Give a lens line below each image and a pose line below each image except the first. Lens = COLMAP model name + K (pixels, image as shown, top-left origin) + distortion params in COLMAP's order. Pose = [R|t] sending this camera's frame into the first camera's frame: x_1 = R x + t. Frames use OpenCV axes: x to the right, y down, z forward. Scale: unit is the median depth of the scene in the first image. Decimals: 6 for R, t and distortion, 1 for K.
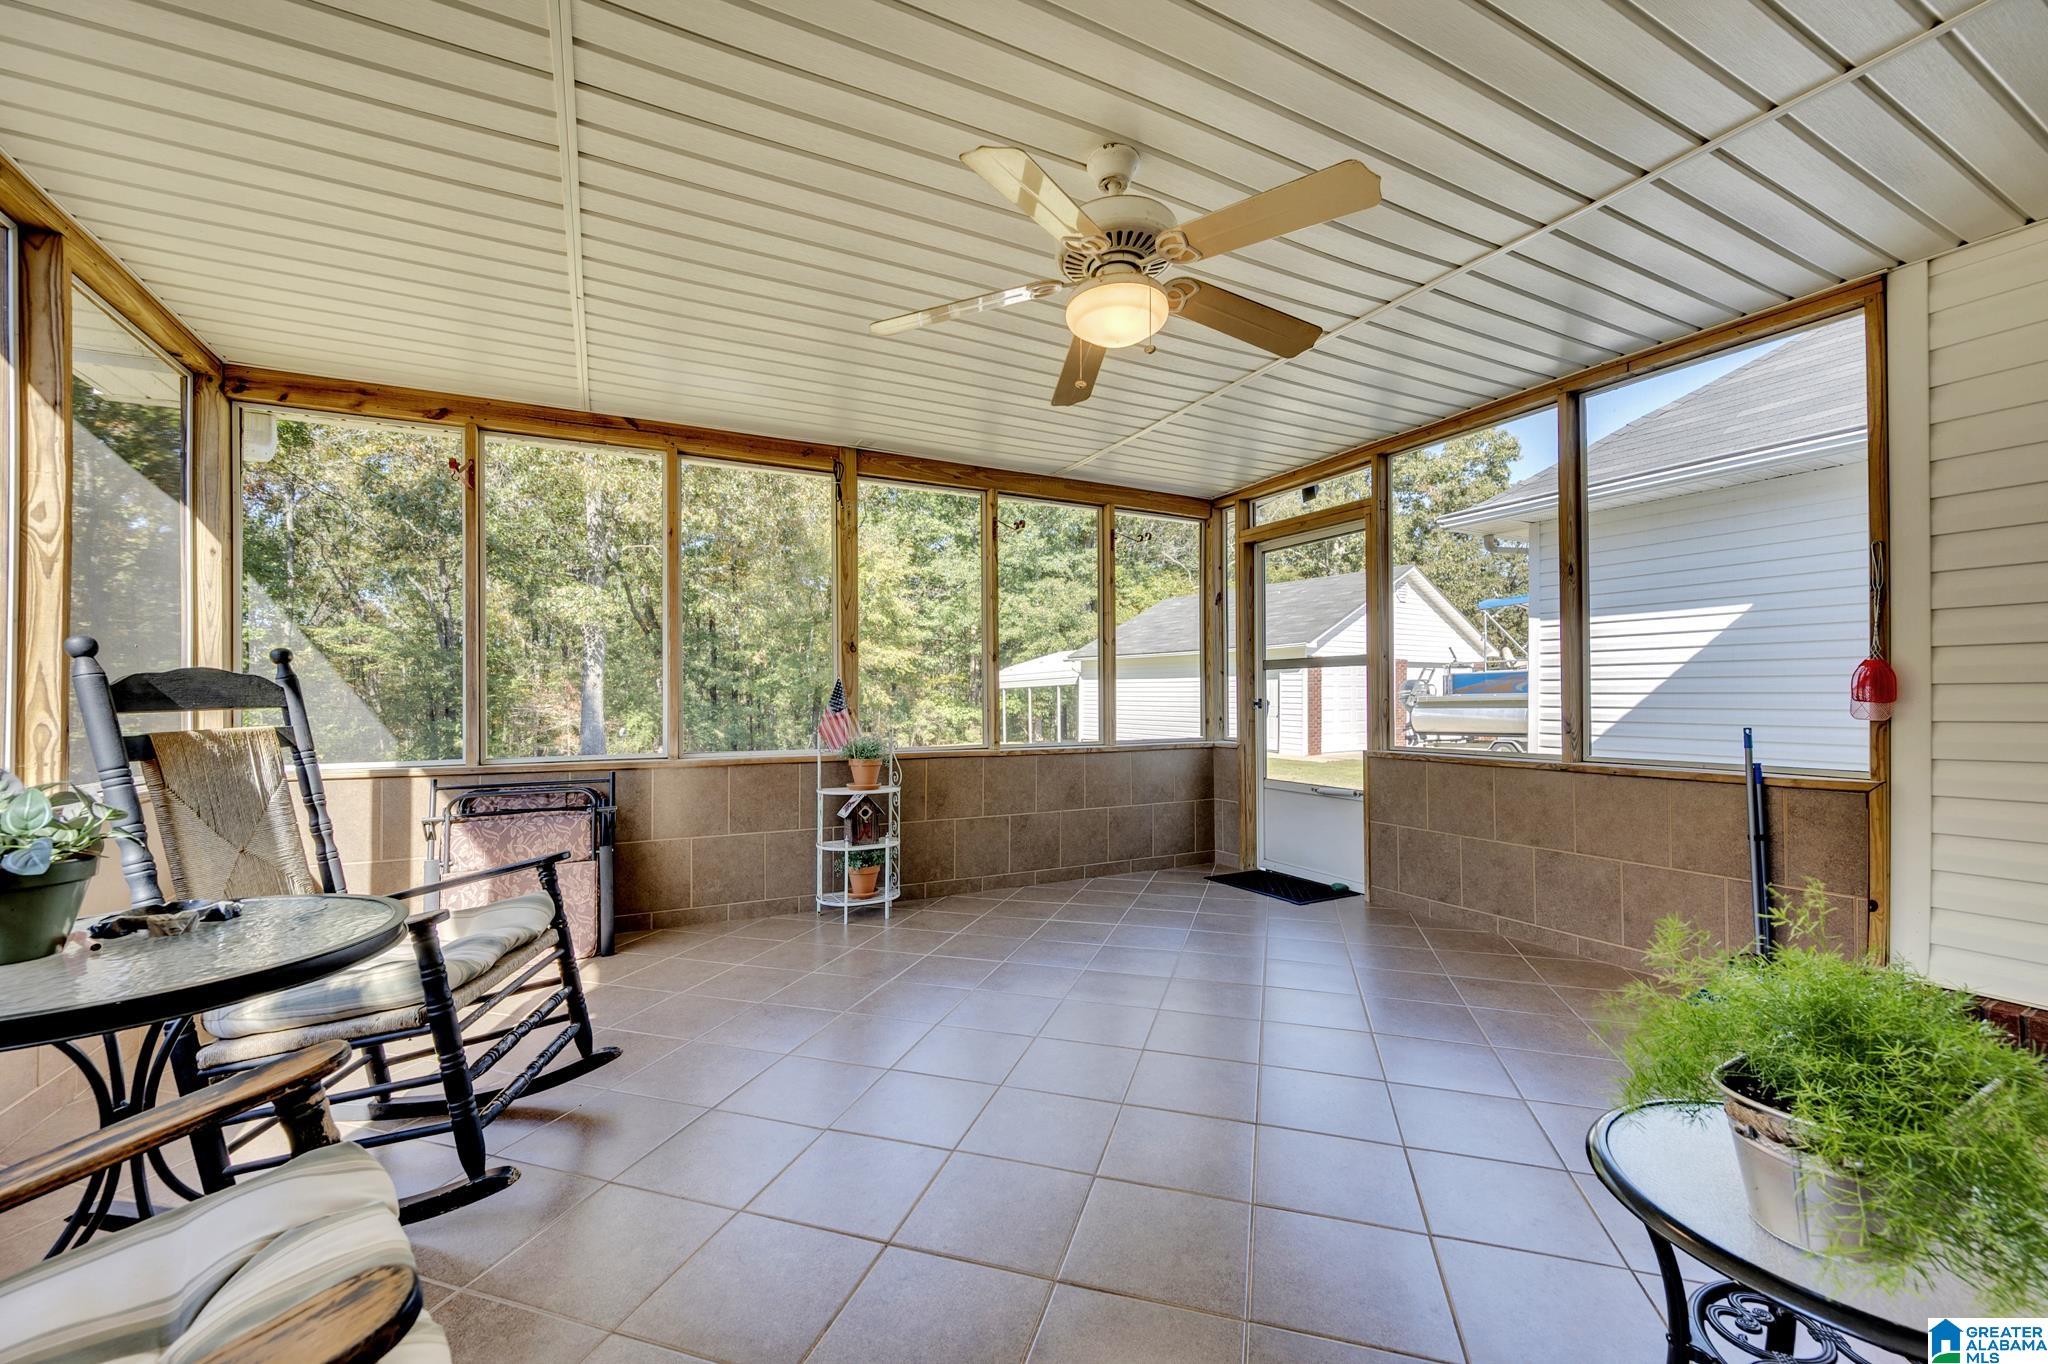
lens RADIAL K [[806.8, 0, 1025.0], [0, 806.8, 689.6], [0, 0, 1]] dist [-0.000920, -0.000071]
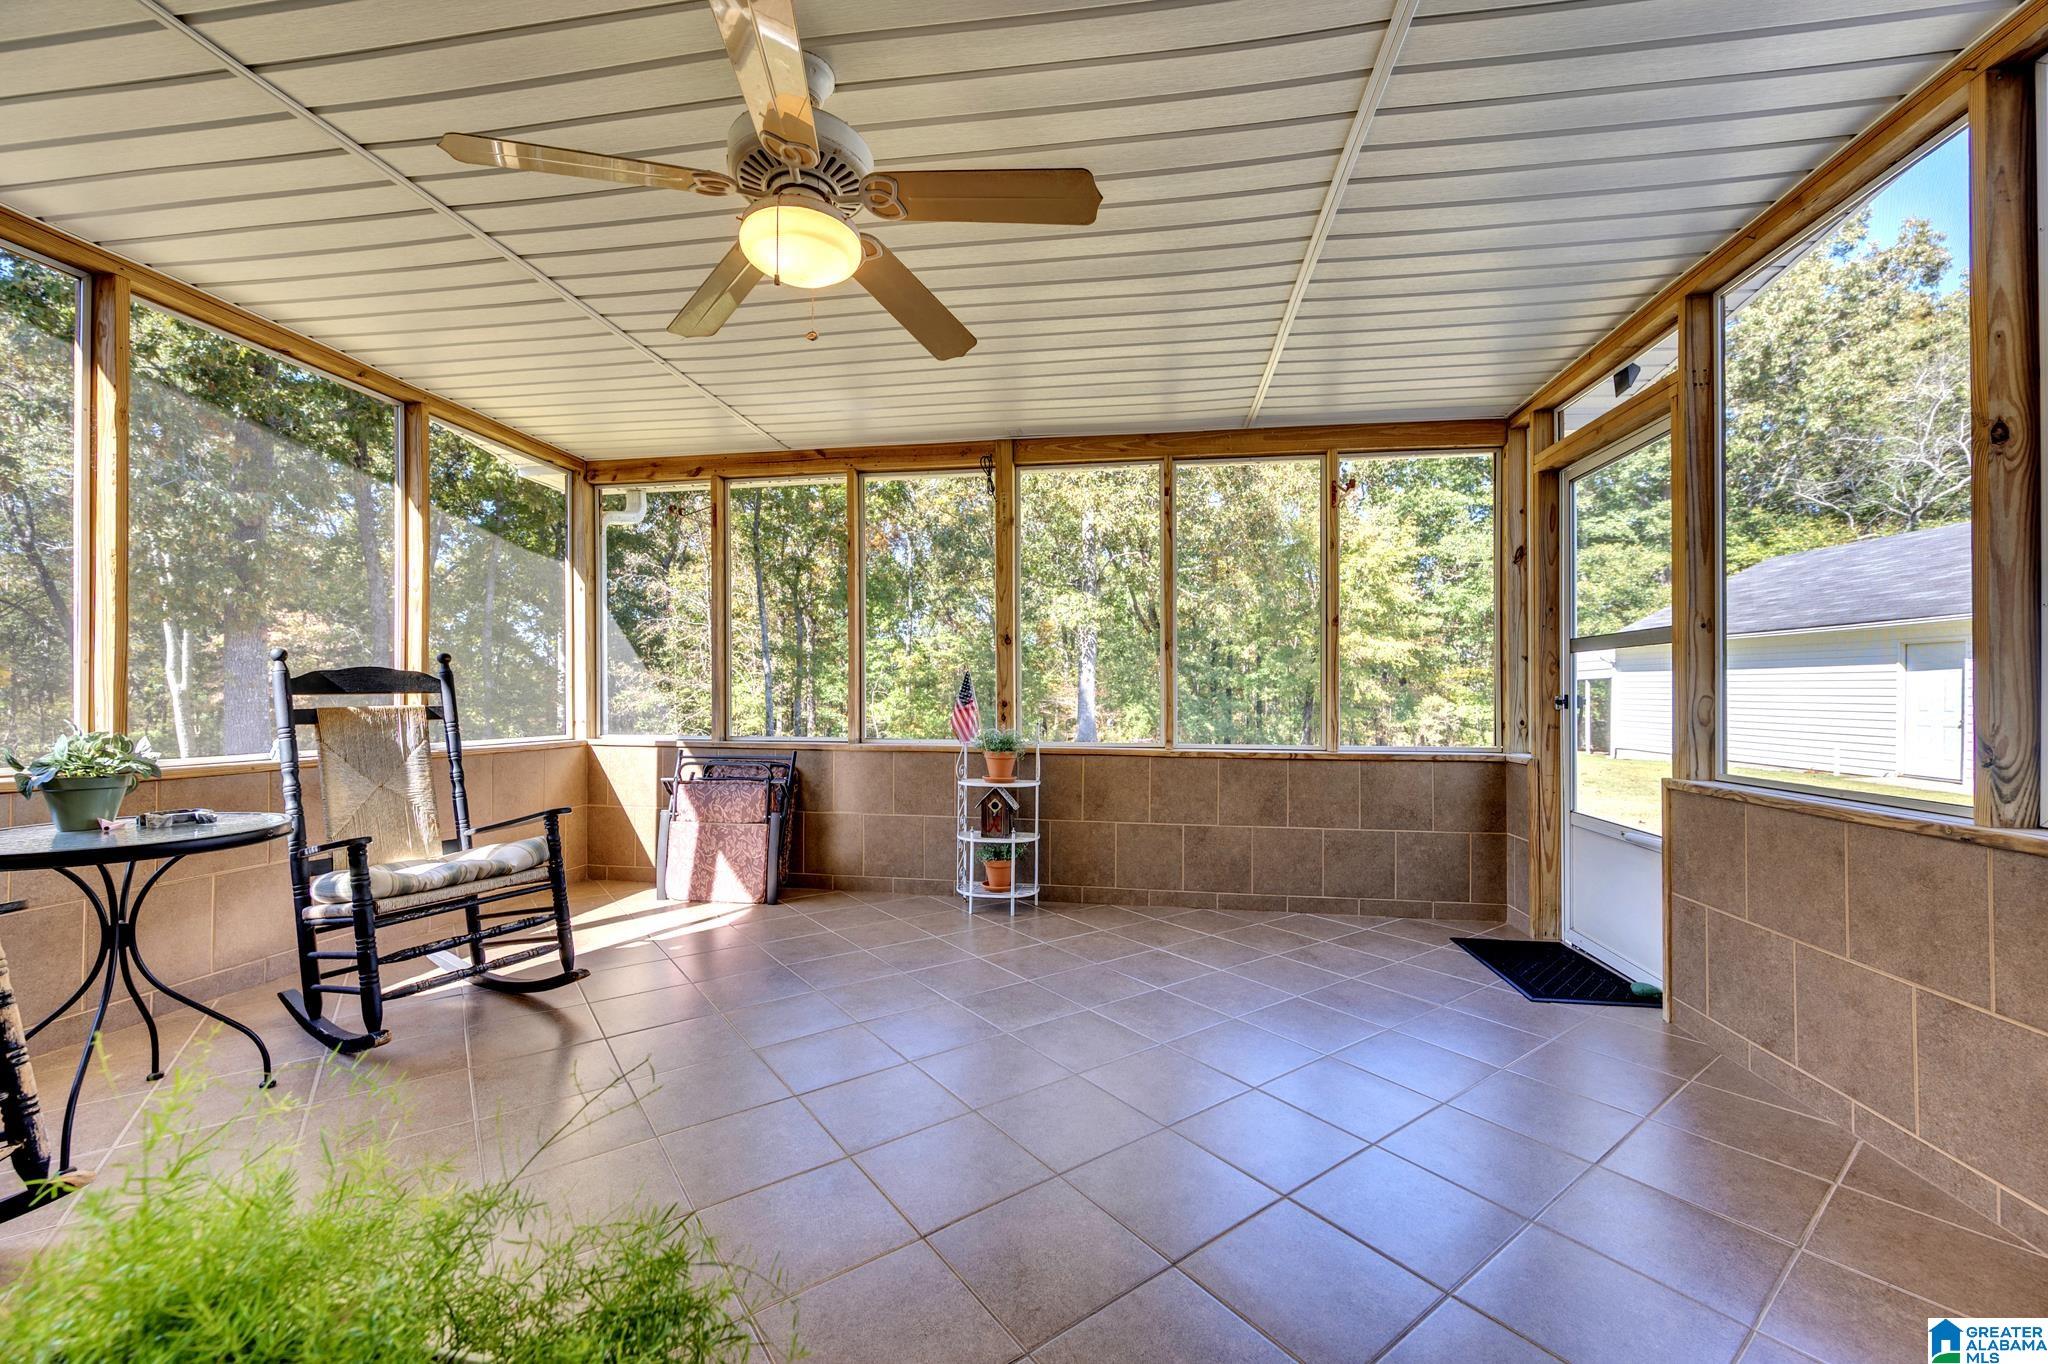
lens RADIAL K [[806.8, 0, 1025.0], [0, 806.8, 689.6], [0, 0, 1]] dist [-0.000920, -0.000071]
pose [[0.808148, 0.003866, -0.588967, 0.346850], [-0.000399, 0.999982, 0.006015, 0.002852], [0.588980, -0.004626, 0.808135, 0.182217]]
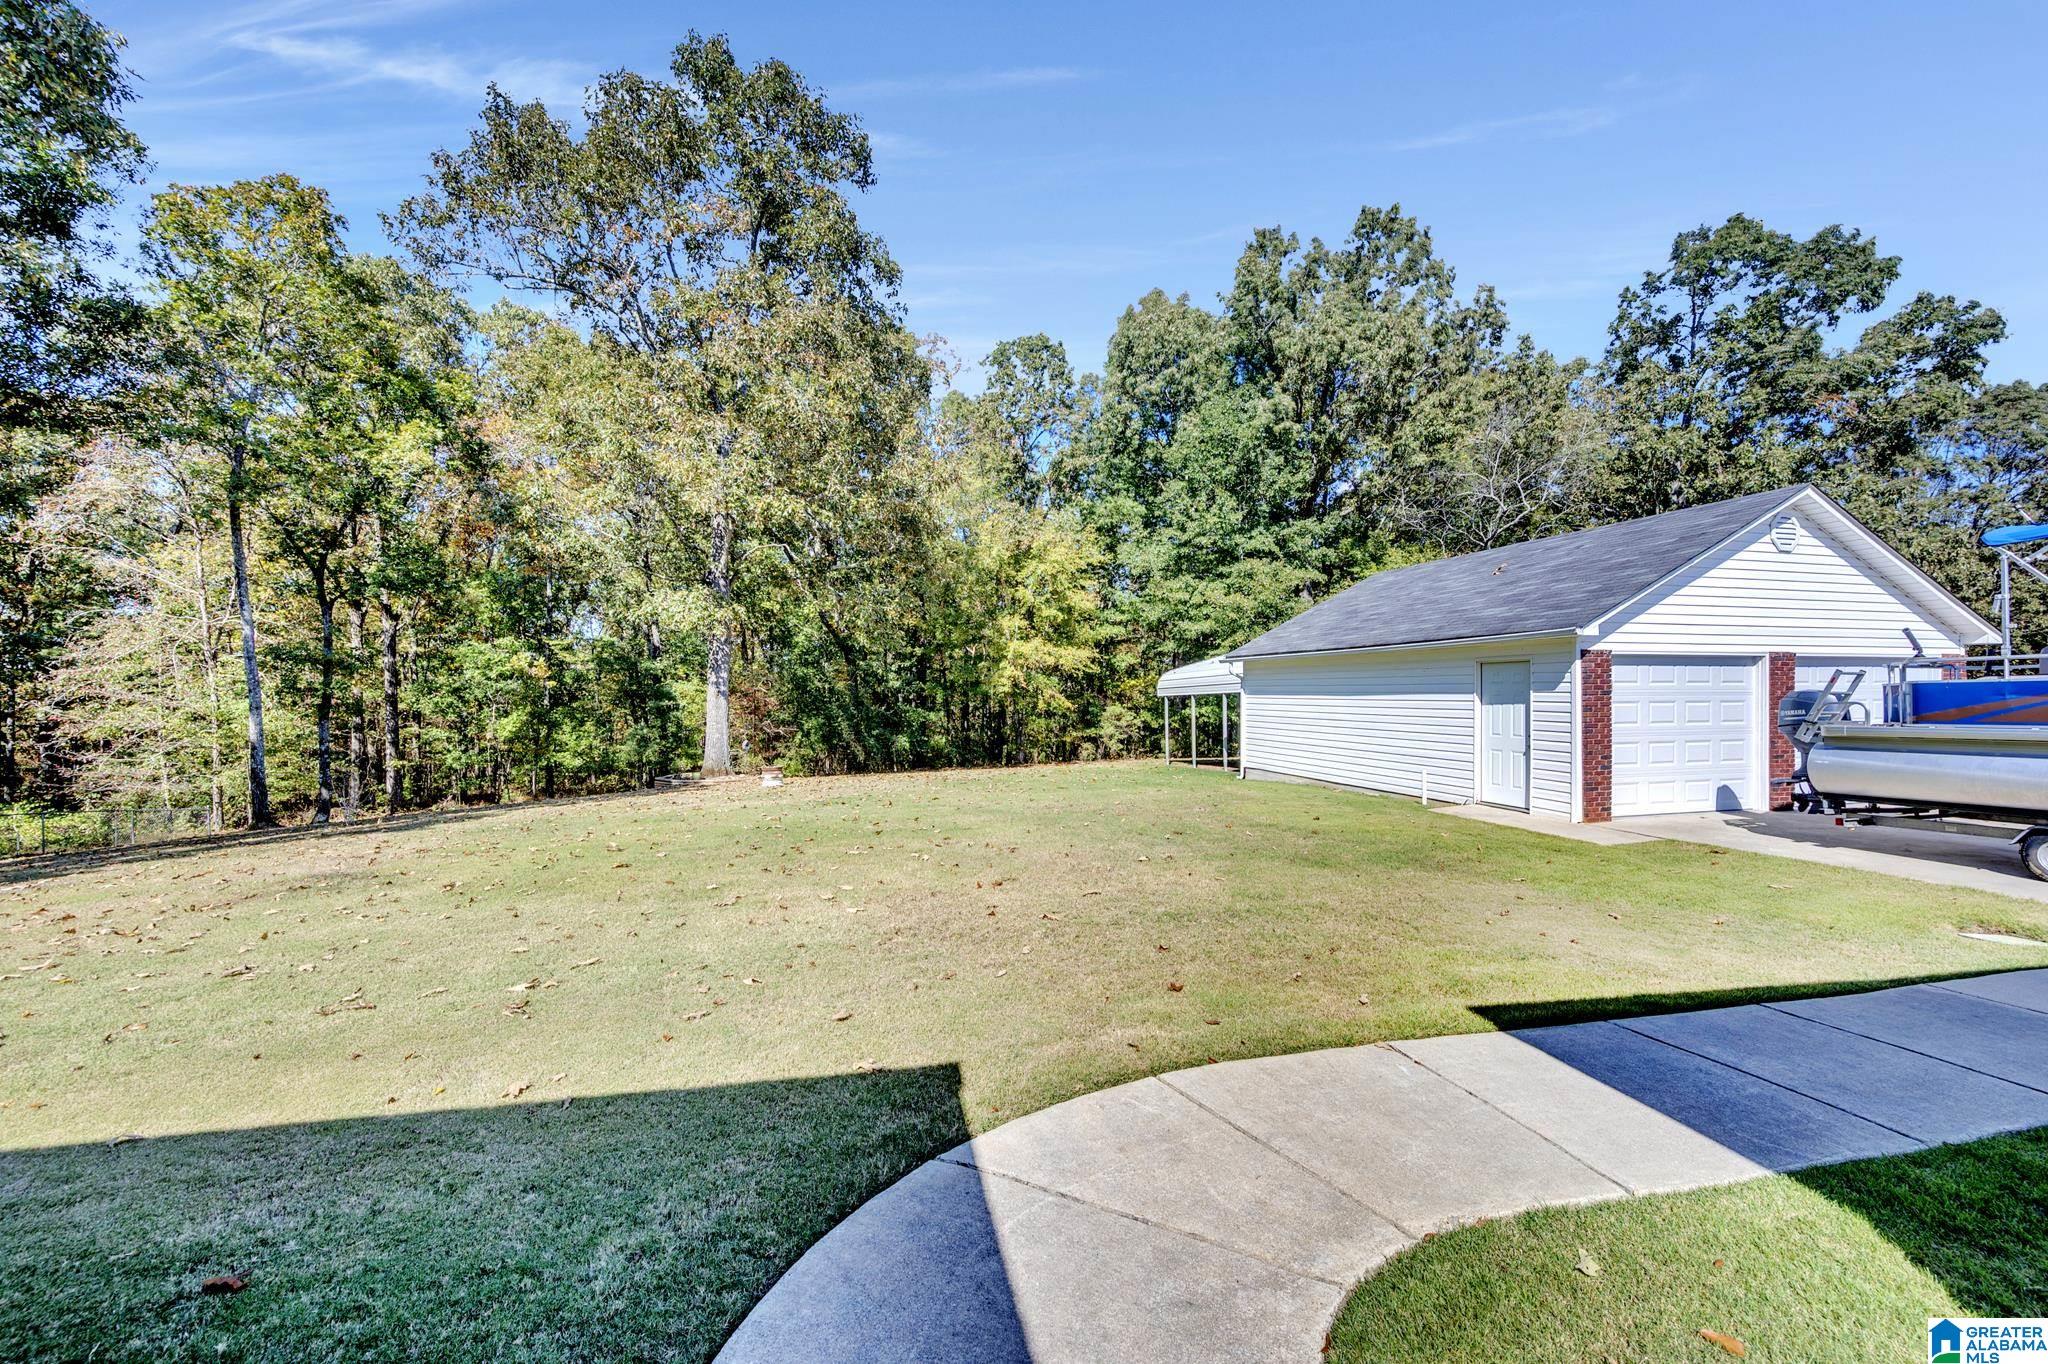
lens RADIAL K [[806.8, 0, 1025.0], [0, 806.8, 689.6], [0, 0, 1]] dist [-0.000920, -0.000071]
pose [[0.950140, -0.004307, -0.311795, 0.565003], [0.004962, 0.999987, 0.001305, -0.061200], [0.311785, -0.002787, 0.950149, 1.219465]]
